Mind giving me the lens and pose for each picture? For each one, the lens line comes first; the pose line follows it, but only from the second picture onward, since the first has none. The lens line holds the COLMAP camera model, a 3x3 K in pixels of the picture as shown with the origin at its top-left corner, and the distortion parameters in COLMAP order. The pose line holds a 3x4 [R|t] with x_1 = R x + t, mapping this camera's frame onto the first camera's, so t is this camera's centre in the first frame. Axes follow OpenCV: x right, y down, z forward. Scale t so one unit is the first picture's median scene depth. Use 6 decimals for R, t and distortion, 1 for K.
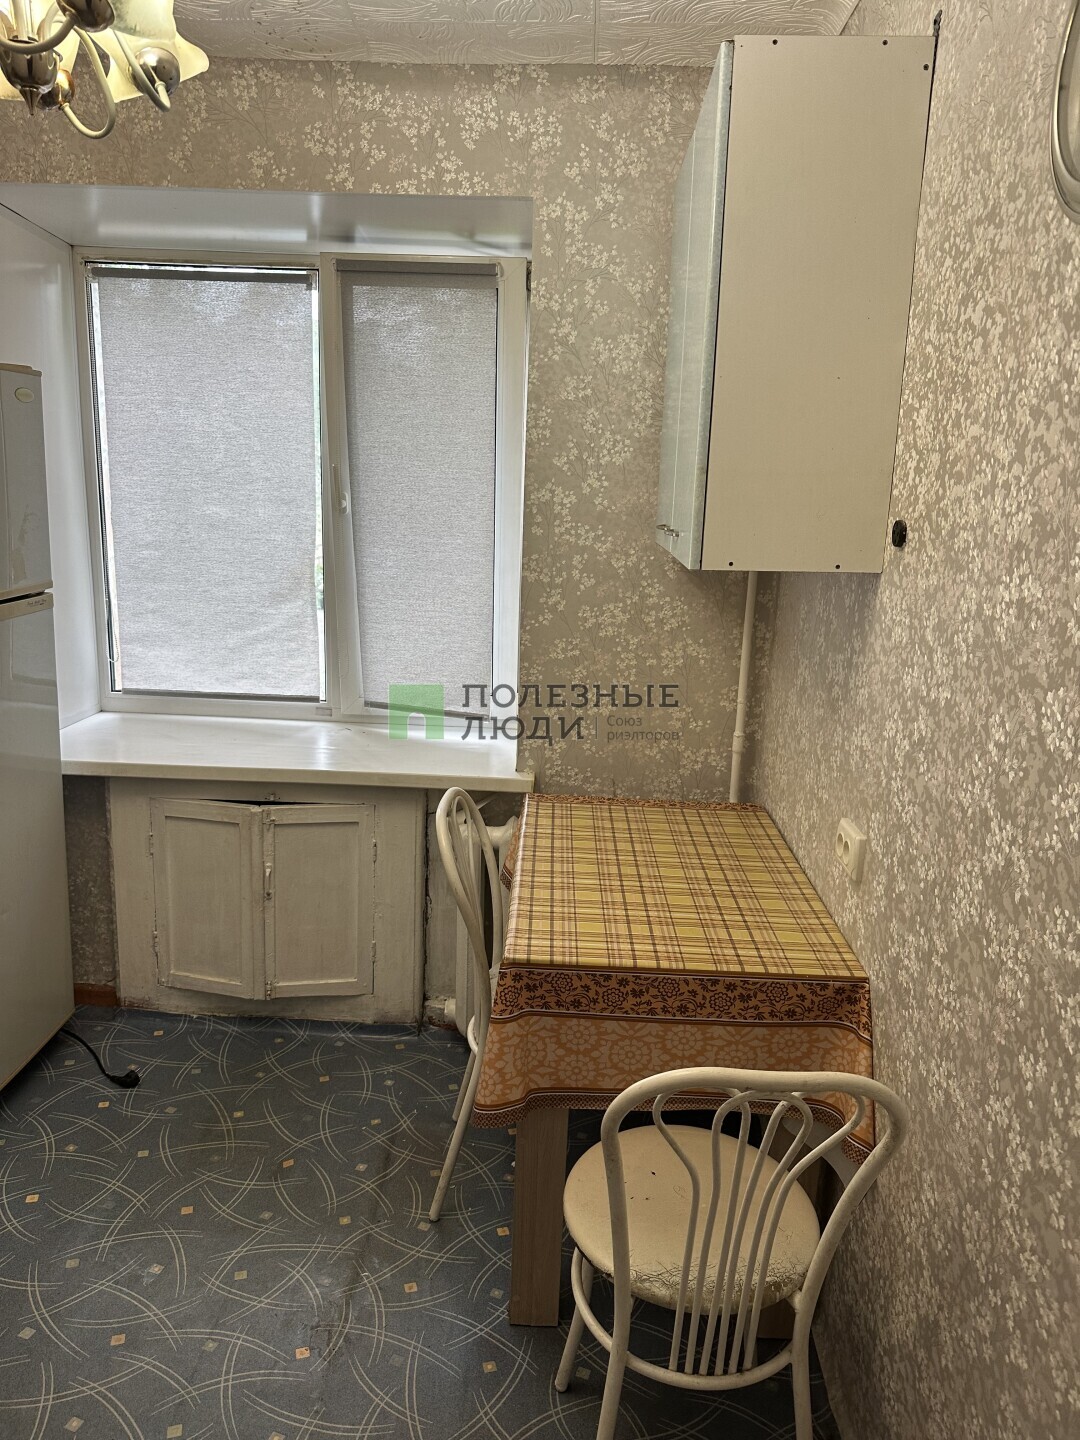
lens RADIAL K [[1015.4, 0, 540.0], [0, 1015.4, 720.0], [0, 0, 1]] dist [0.018054, -0.028449]
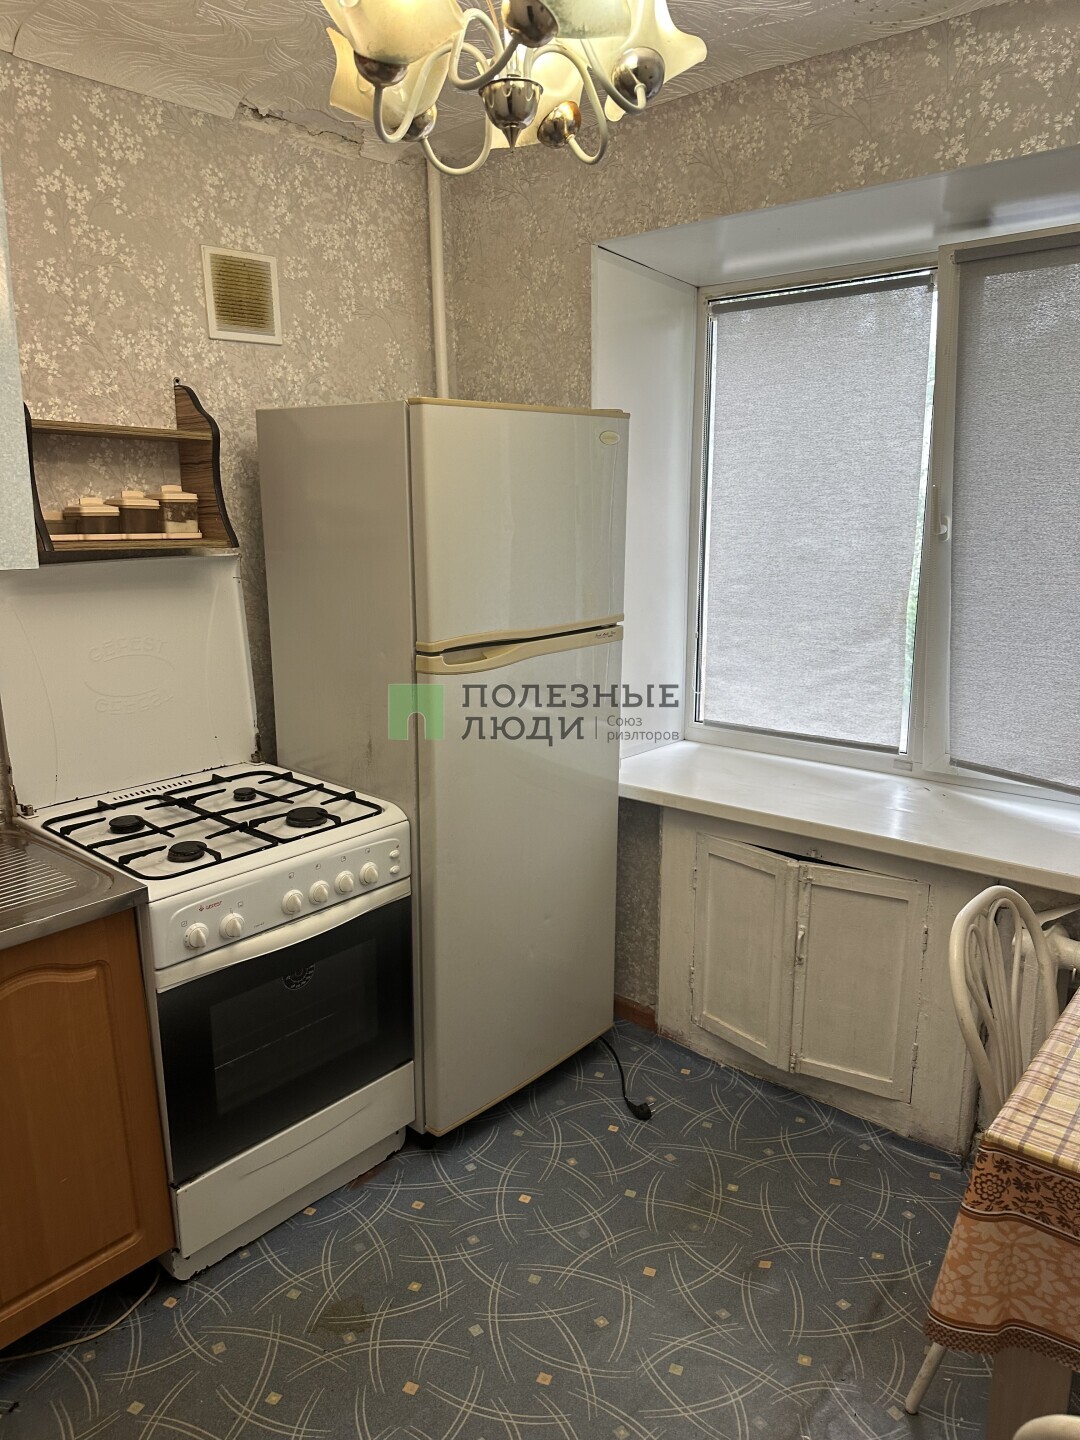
lens RADIAL K [[1015.4, 0, 540.0], [0, 1015.4, 720.0], [0, 0, 1]] dist [0.018054, -0.028449]
pose [[0.780249, 0.090610, -0.618871, 0.104232], [-0.104478, 0.994430, 0.013874, -0.032867], [0.616682, 0.053833, 0.785370, 0.136162]]
